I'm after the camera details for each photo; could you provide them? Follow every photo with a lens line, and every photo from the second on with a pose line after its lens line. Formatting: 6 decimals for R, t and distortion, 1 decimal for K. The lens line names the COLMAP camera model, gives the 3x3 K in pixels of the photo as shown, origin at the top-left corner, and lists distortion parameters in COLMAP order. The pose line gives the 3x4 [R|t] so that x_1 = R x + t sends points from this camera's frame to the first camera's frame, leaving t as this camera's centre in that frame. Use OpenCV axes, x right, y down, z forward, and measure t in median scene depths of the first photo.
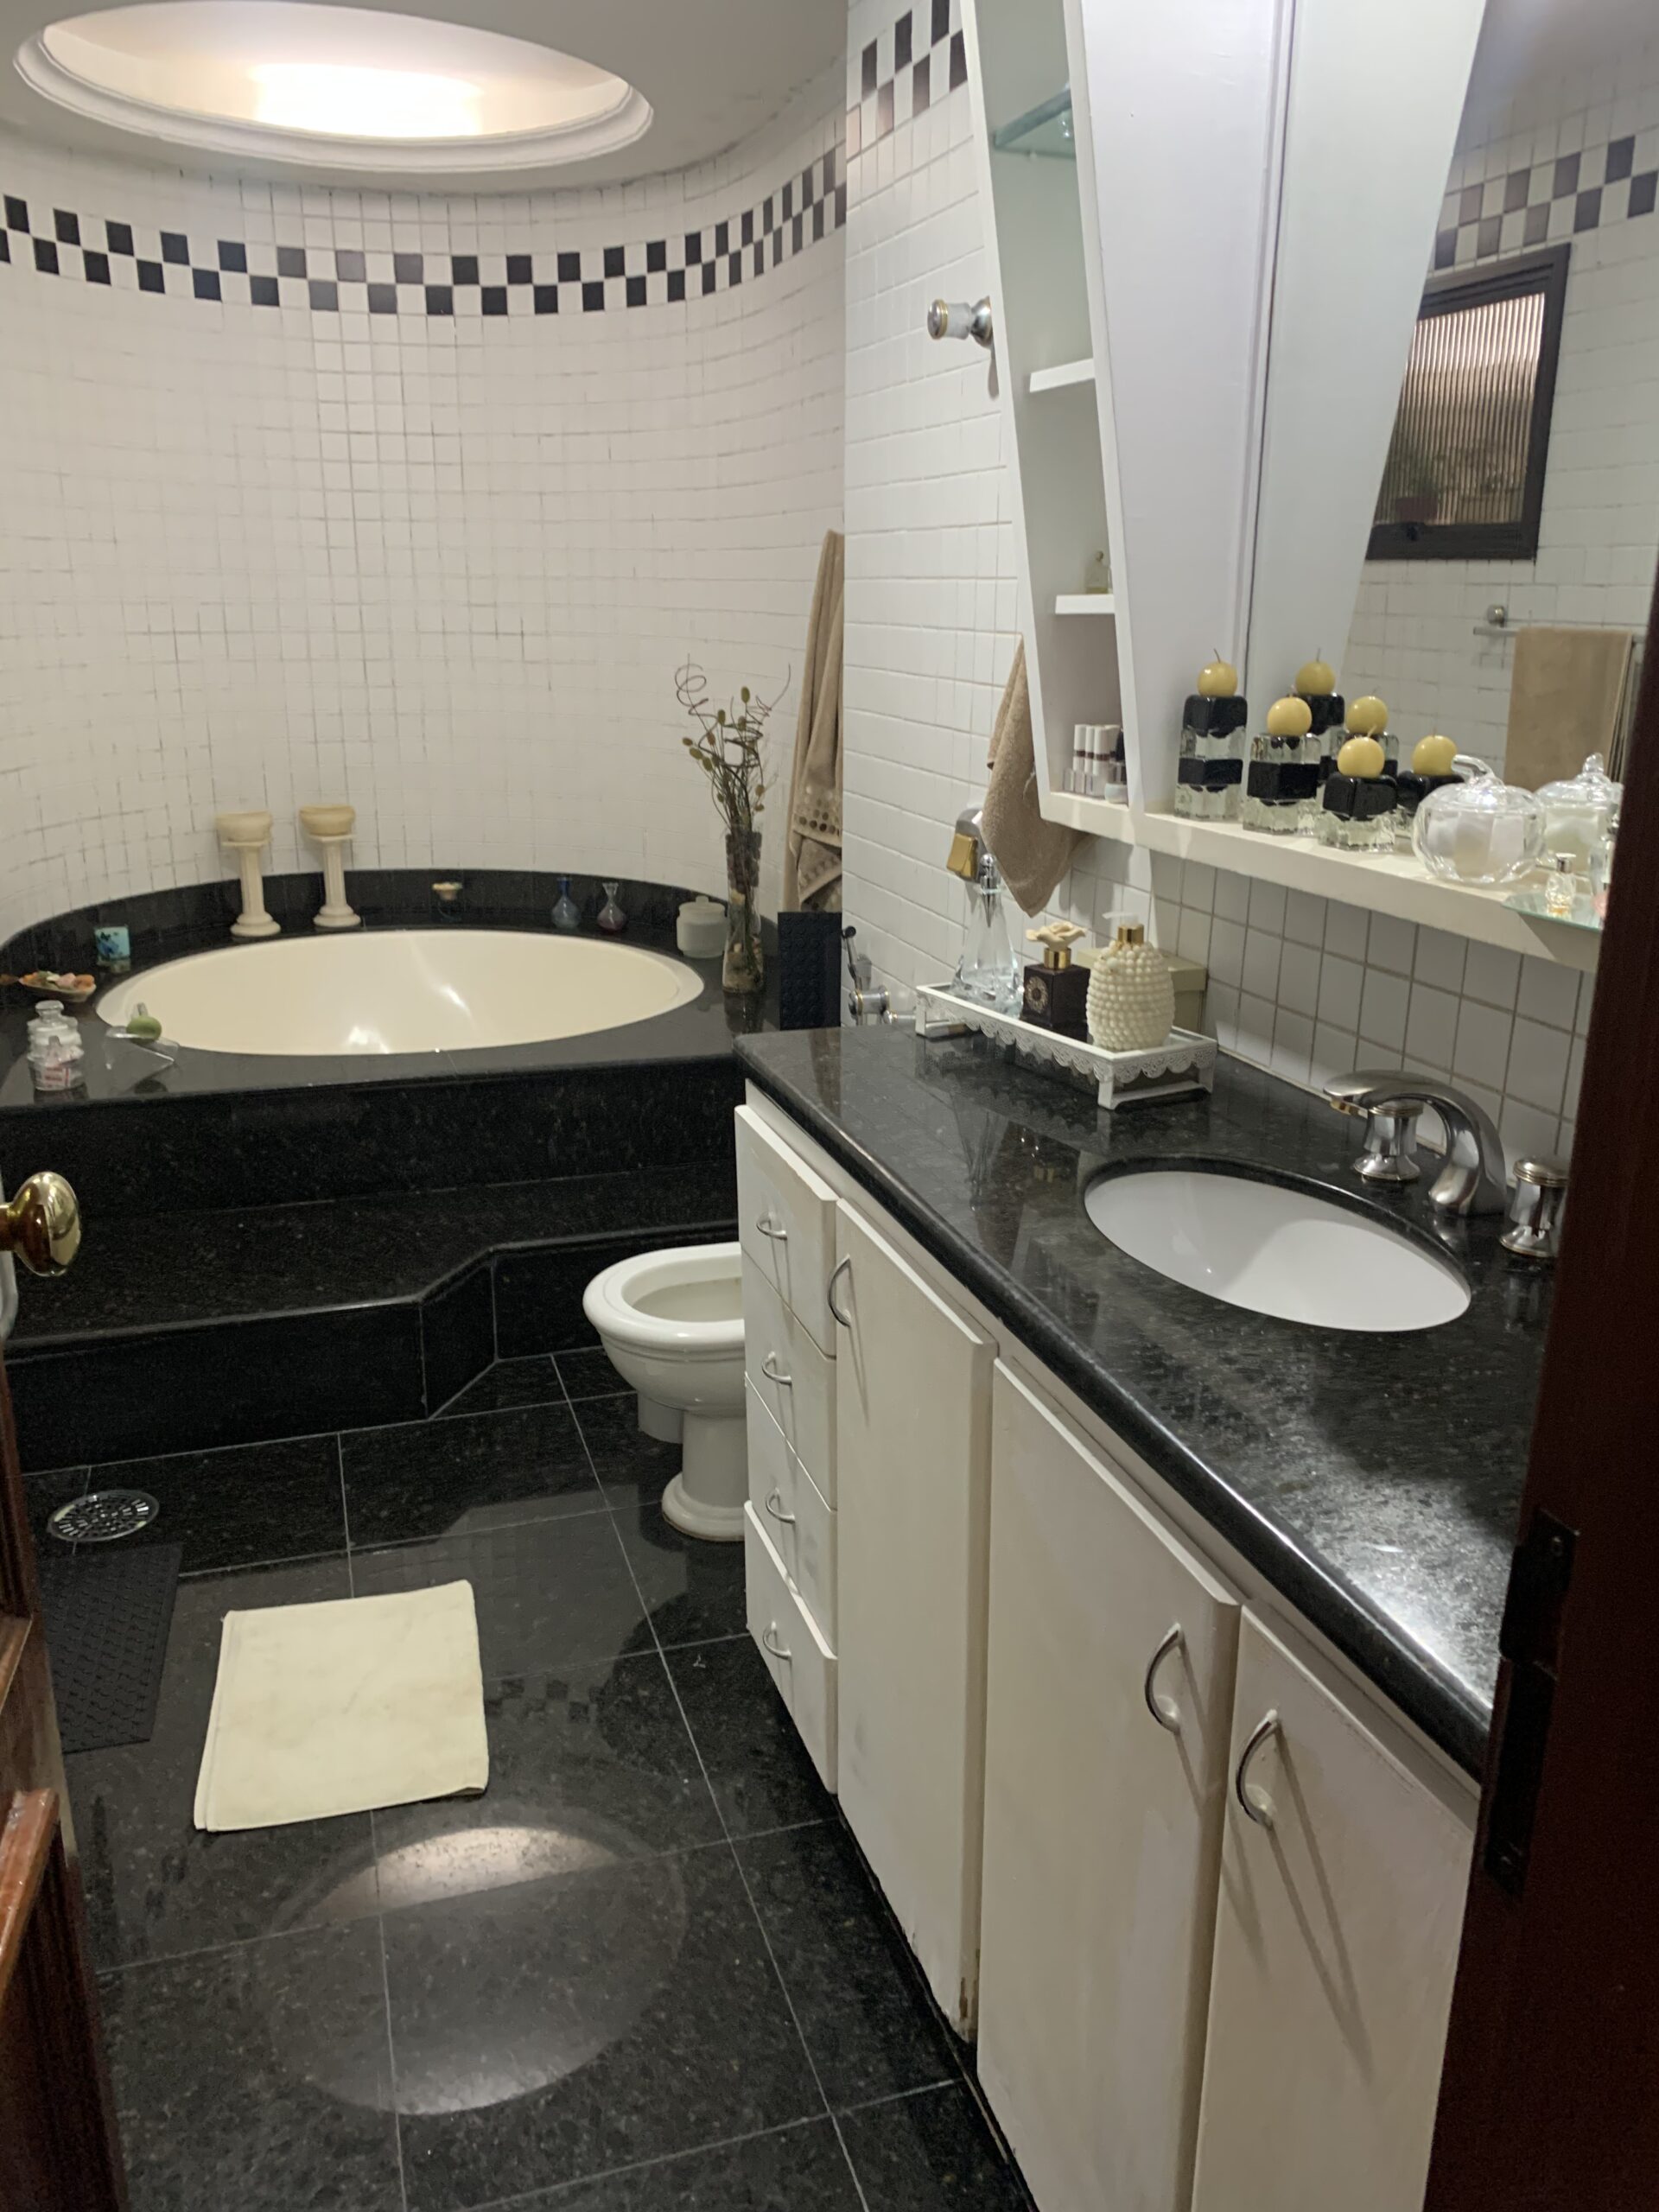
lens RADIAL K [[1692.1, 0, 829.8], [0, 1692.1, 1119.8], [0, 0, 1]] dist [0.027607, -0.038905]
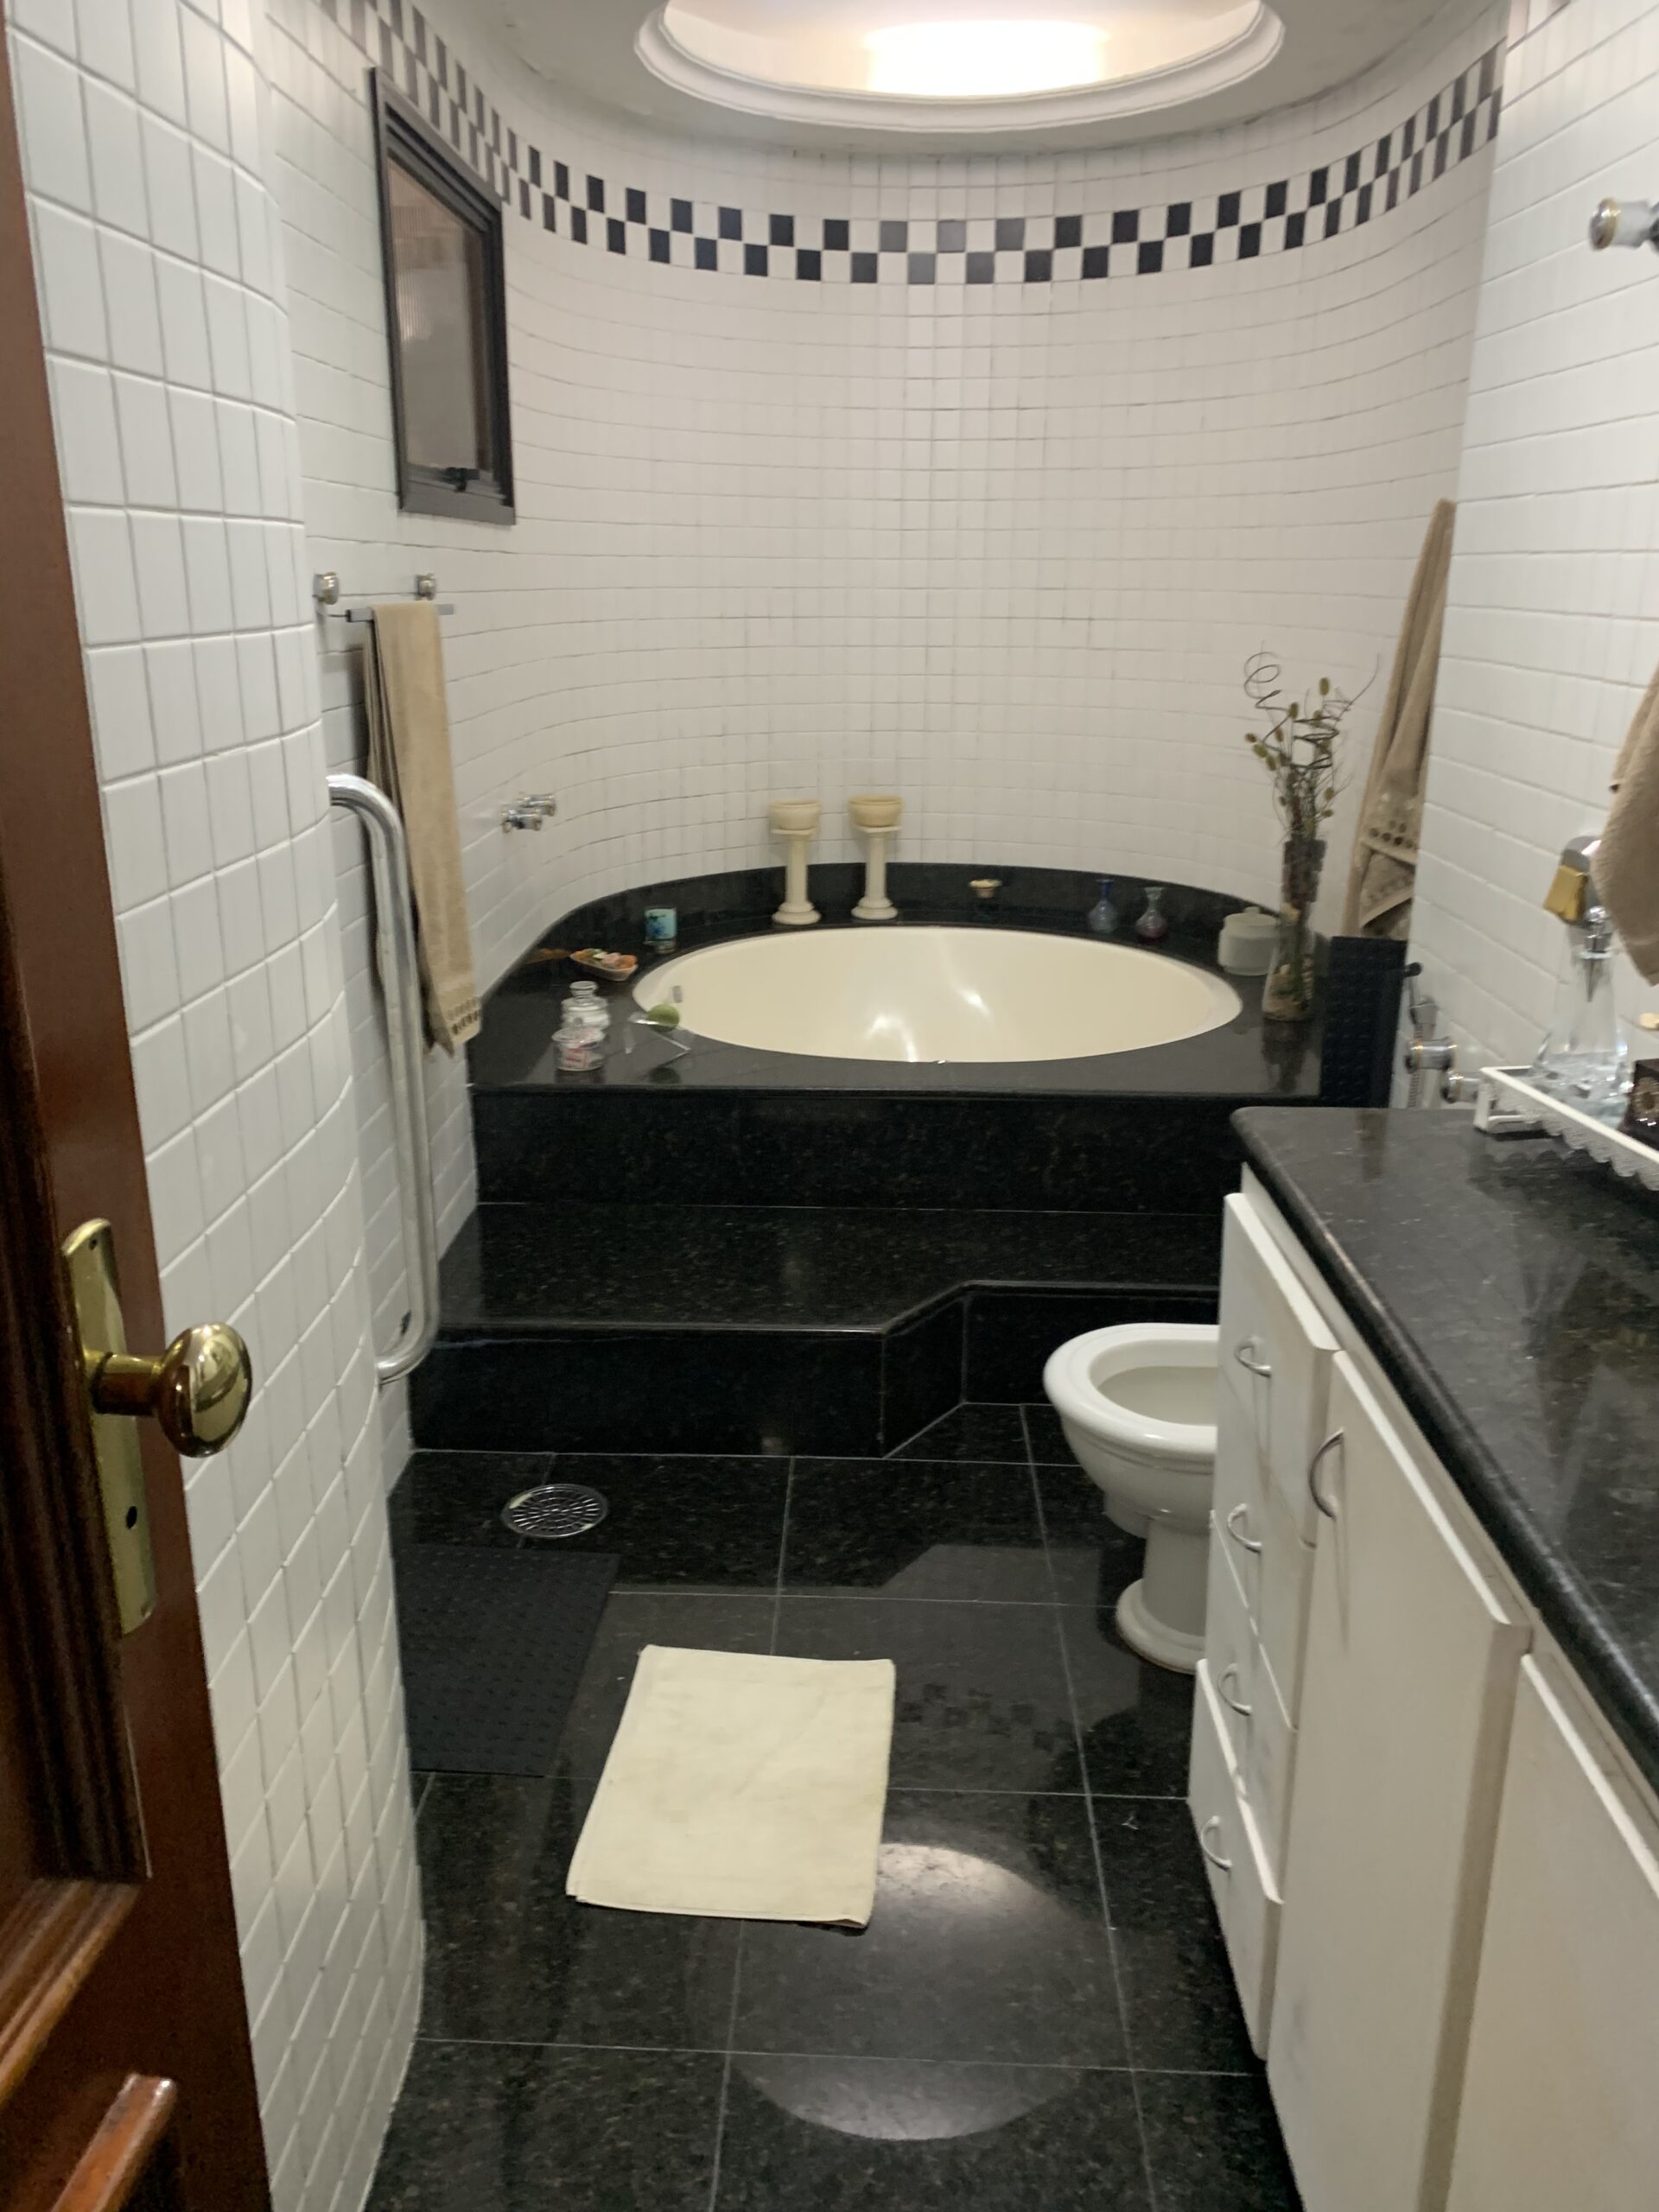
lens RADIAL K [[1692.1, 0, 808.2], [0, 1692.1, 1142.7], [0, 0, 1]] dist [0.027607, -0.038905]
pose [[0.941148, 0.099175, -0.323116, 0.012042], [-0.092600, 0.995063, 0.035700, -0.033215], [0.325061, -0.003678, 0.945686, 0.119378]]
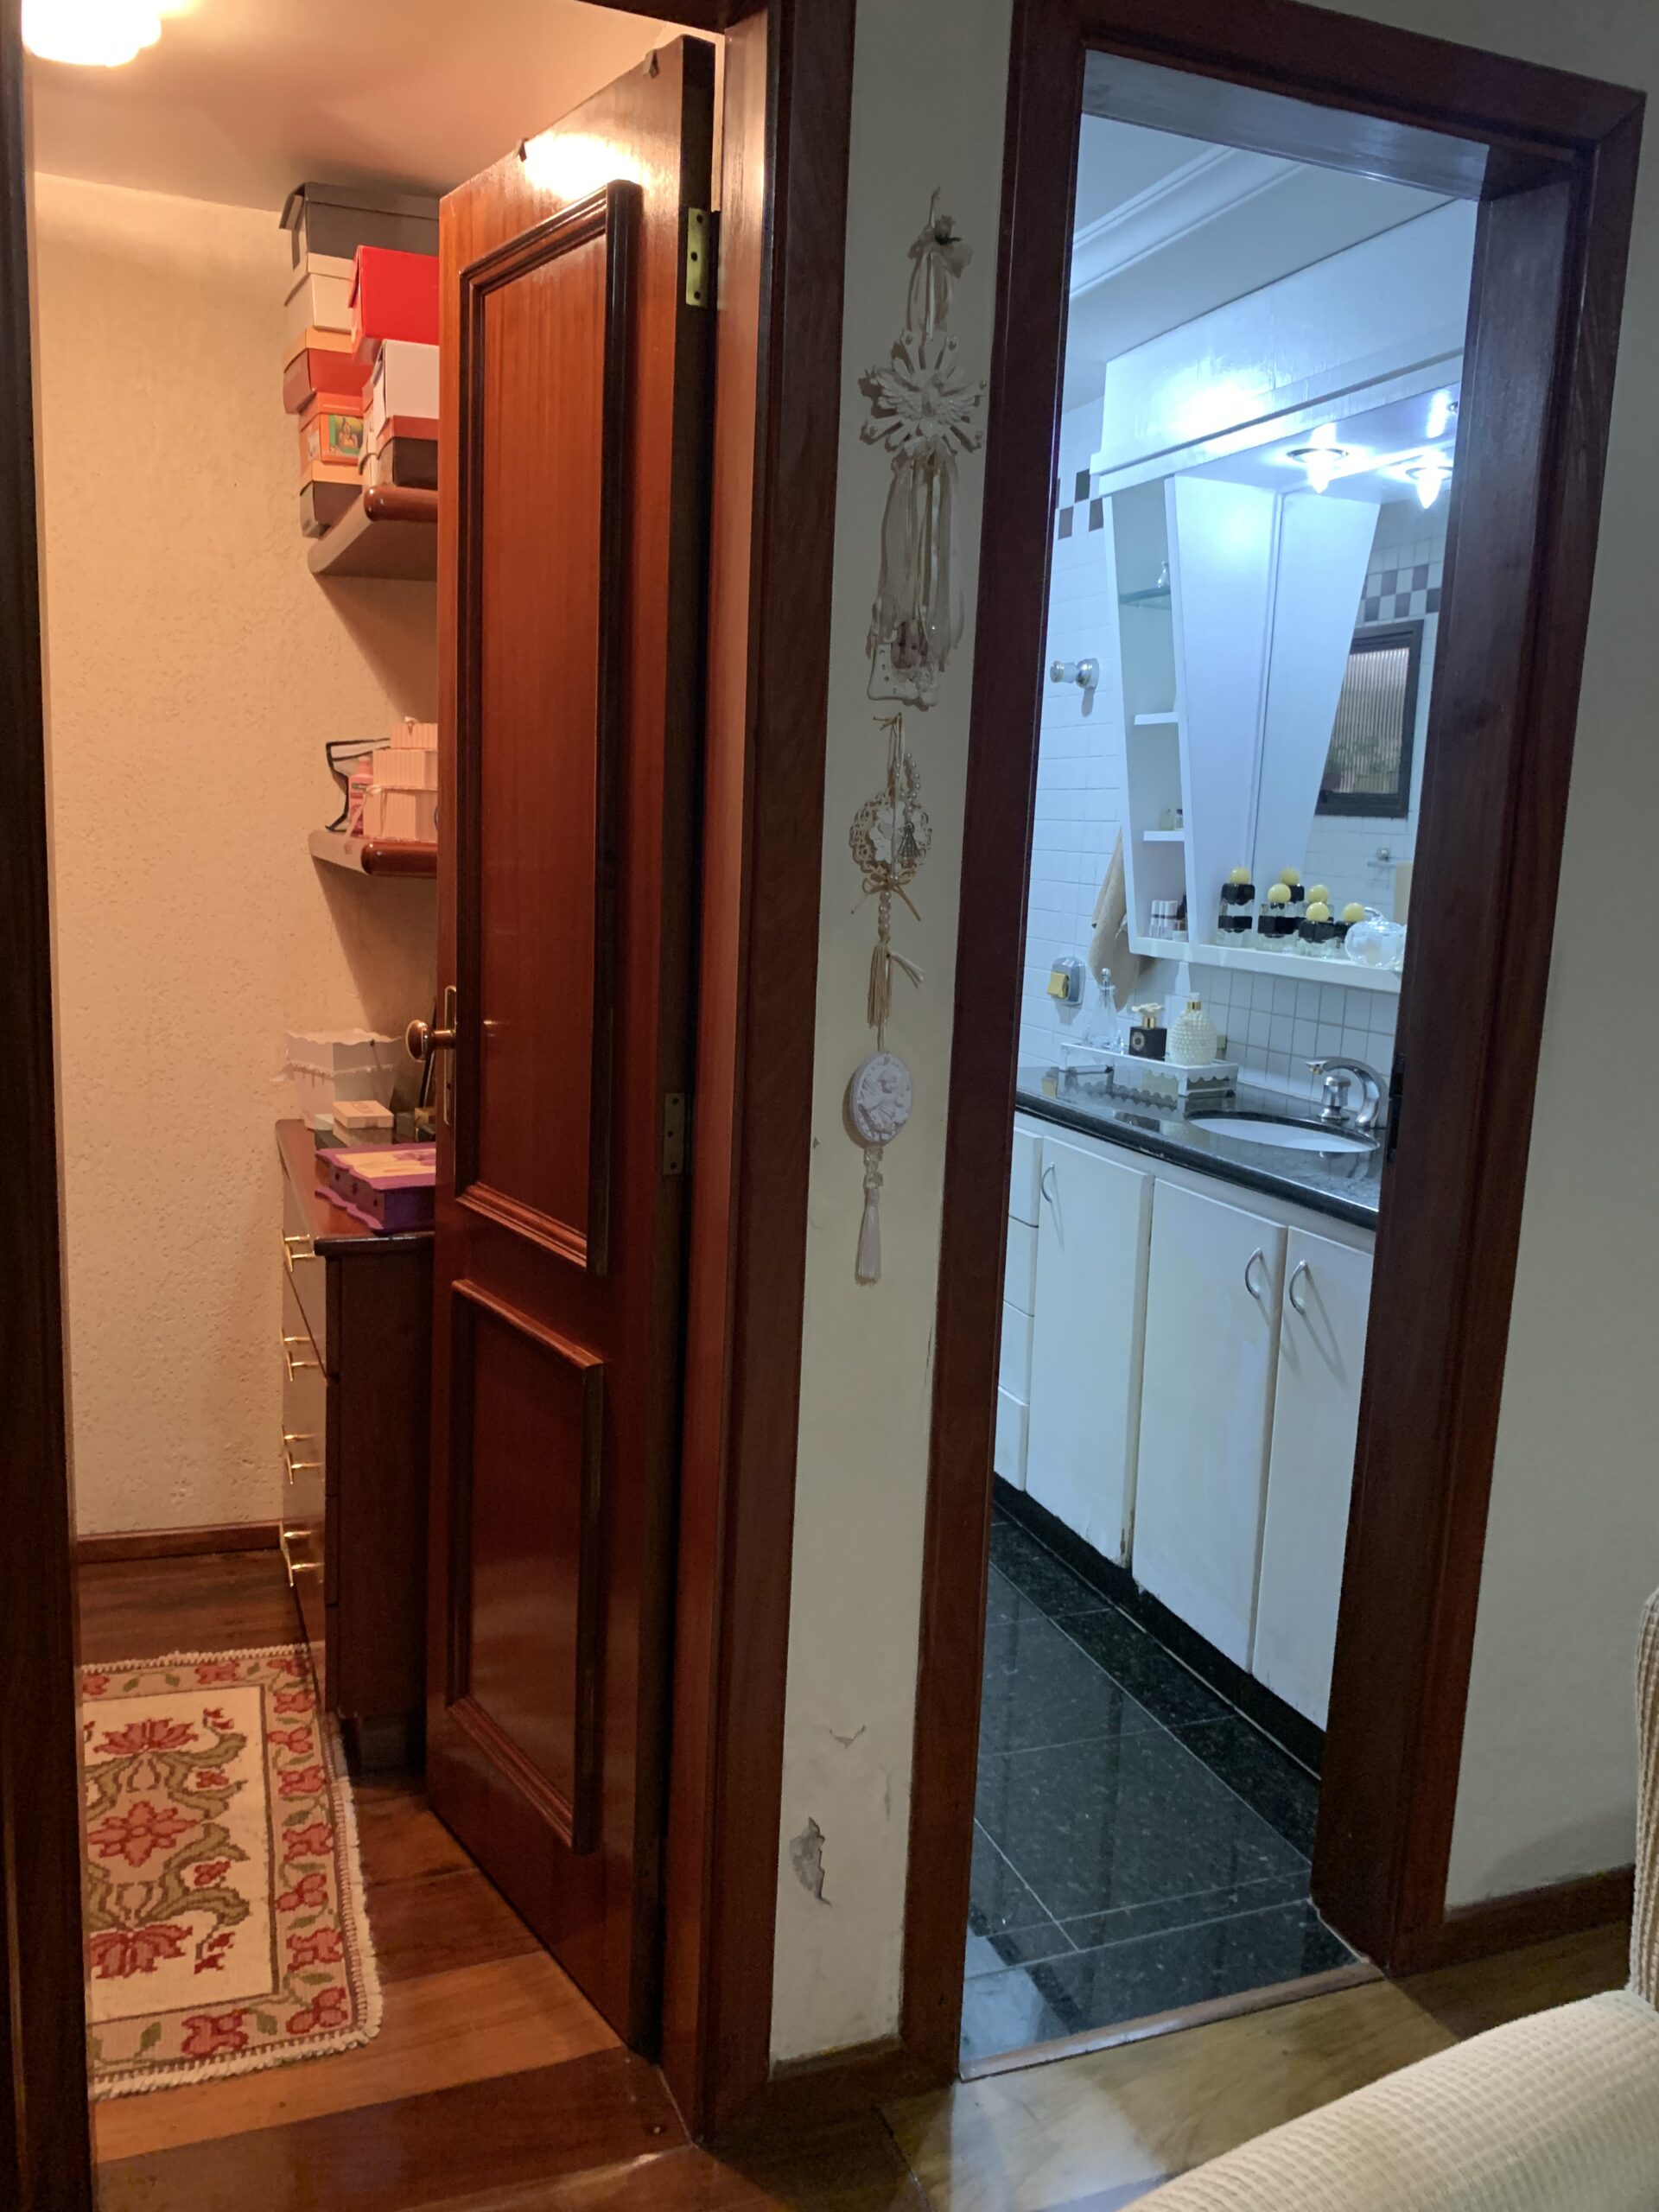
lens RADIAL K [[1692.1, 0, 812.7], [0, 1692.1, 1088.6], [0, 0, 1]] dist [0.027607, -0.038905]
pose [[0.998733, 0.028690, 0.041333, -0.213158], [-0.022484, 0.989398, -0.143481, 0.173435], [-0.045012, 0.142370, 0.988790, -0.550844]]
